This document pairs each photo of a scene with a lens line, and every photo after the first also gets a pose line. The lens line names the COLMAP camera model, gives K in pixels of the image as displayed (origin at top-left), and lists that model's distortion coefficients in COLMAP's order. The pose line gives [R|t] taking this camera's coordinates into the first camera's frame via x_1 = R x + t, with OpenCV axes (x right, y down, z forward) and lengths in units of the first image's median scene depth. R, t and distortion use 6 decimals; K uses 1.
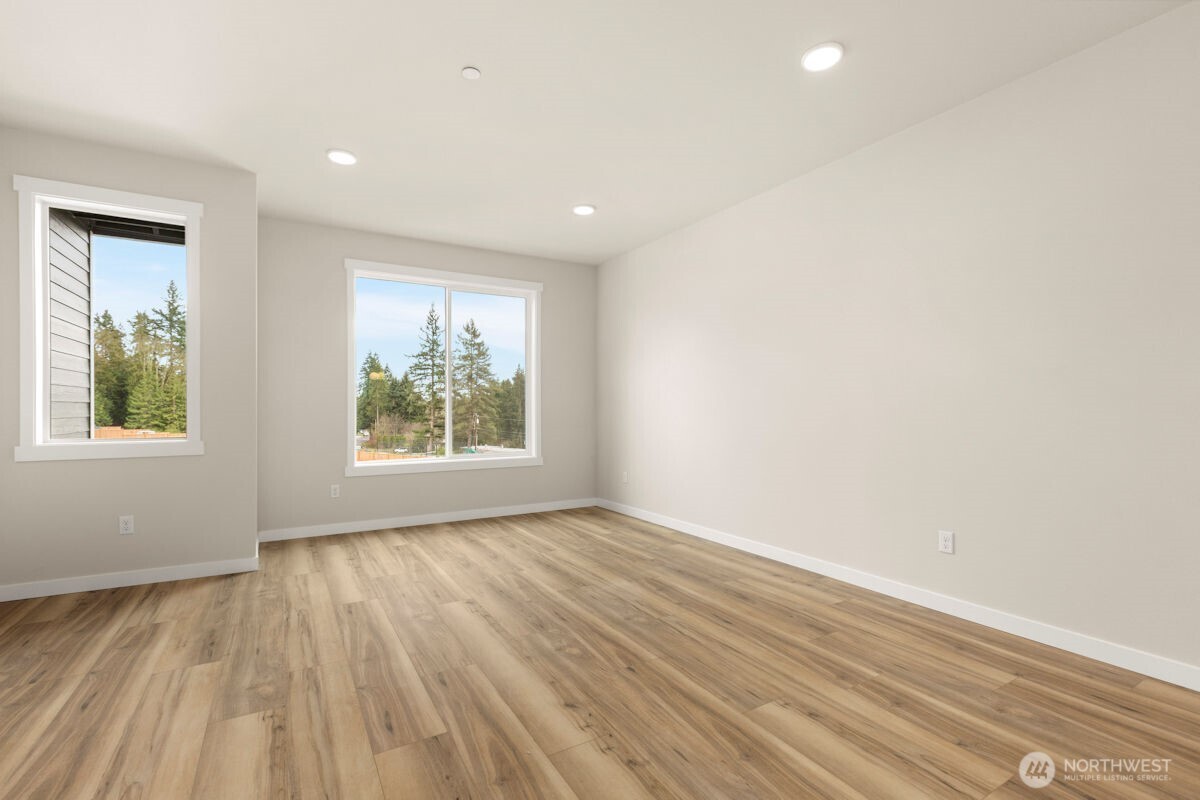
lens RADIAL K [[534.5, 0, 593.5], [0, 534.5, 402.0], [0, 0, 1]] dist [0.000163, -0.000158]
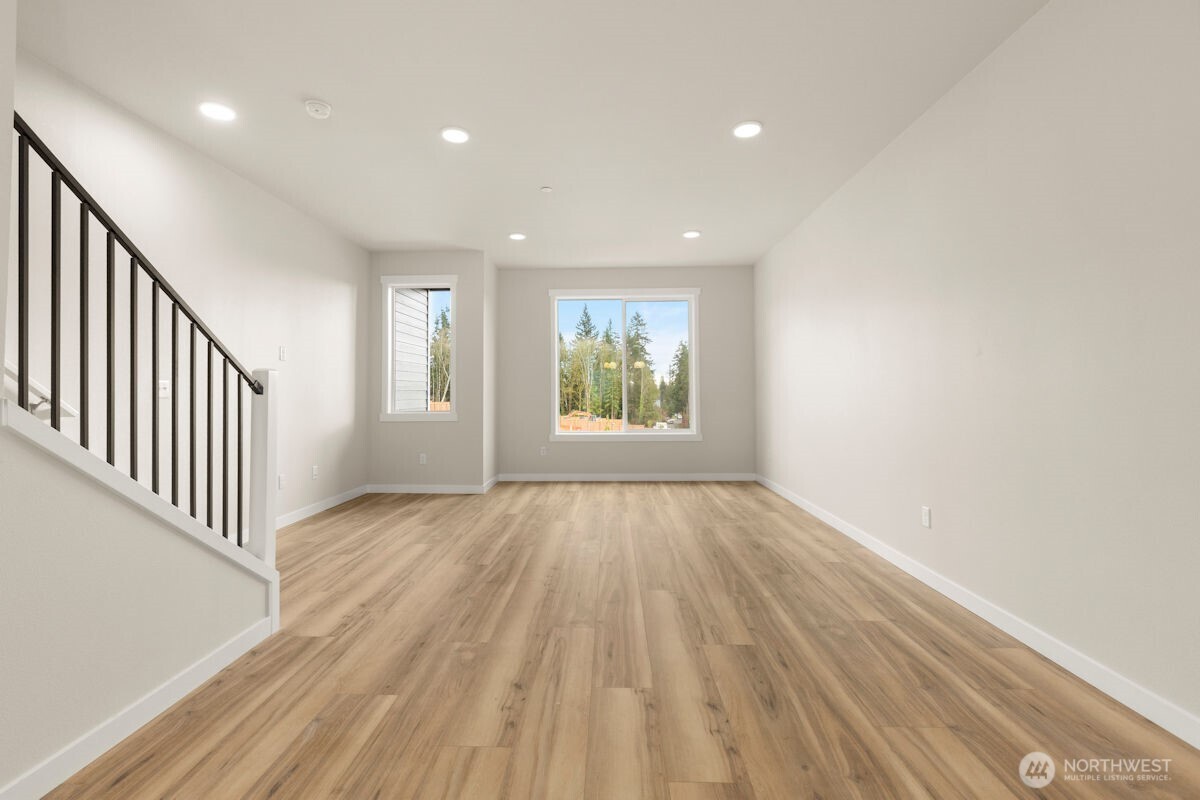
lens RADIAL K [[542.9, 0, 593.1], [0, 542.9, 365.7], [0, 0, 1]] dist [-0.000078, -0.000363]
pose [[0.844501, -0.031011, -0.534656, 0.424423], [0.010961, 0.999114, -0.040637, -0.002074], [0.535442, 0.028457, 0.844092, -0.174486]]
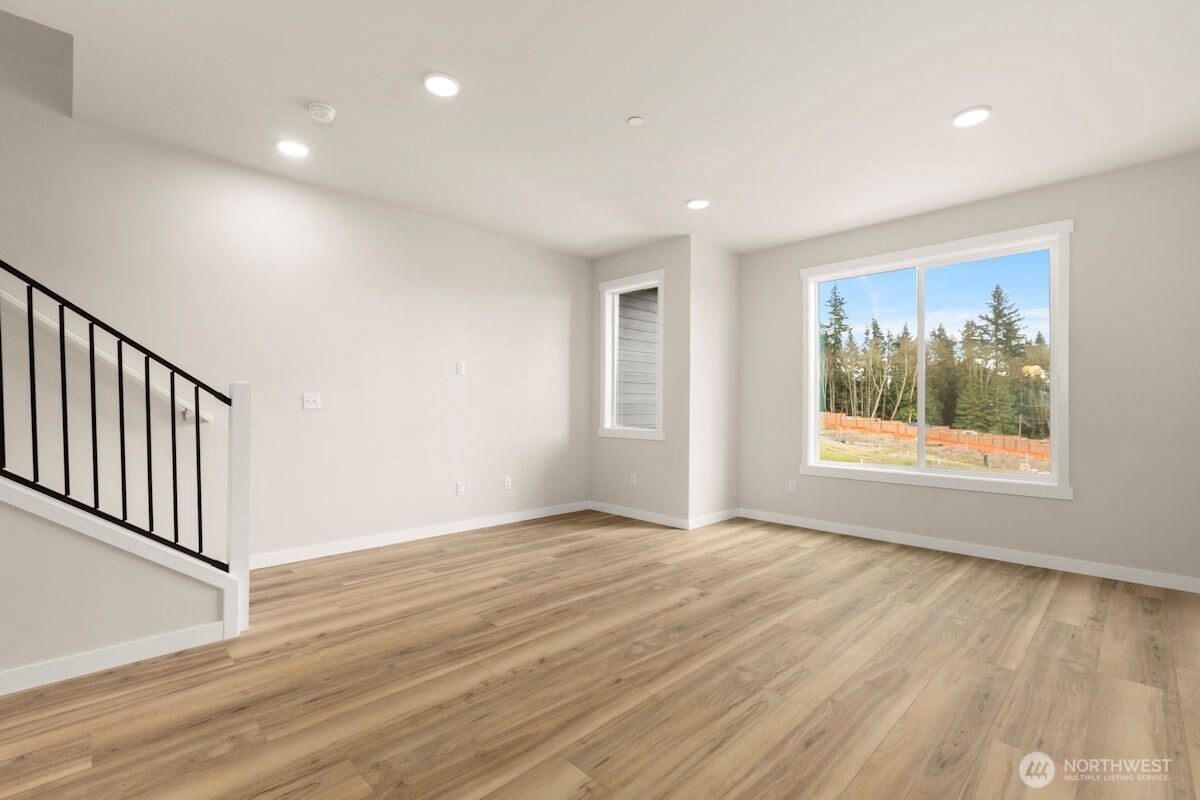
lens RADIAL K [[534.5, 0, 593.5], [0, 534.5, 402.0], [0, 0, 1]] dist [0.000163, -0.000158]
pose [[0.241700, -0.008414, -0.970315, 0.480517], [0.004781, 0.999961, -0.007480, 0.002449], [0.970339, -0.002831, 0.241731, 0.350205]]
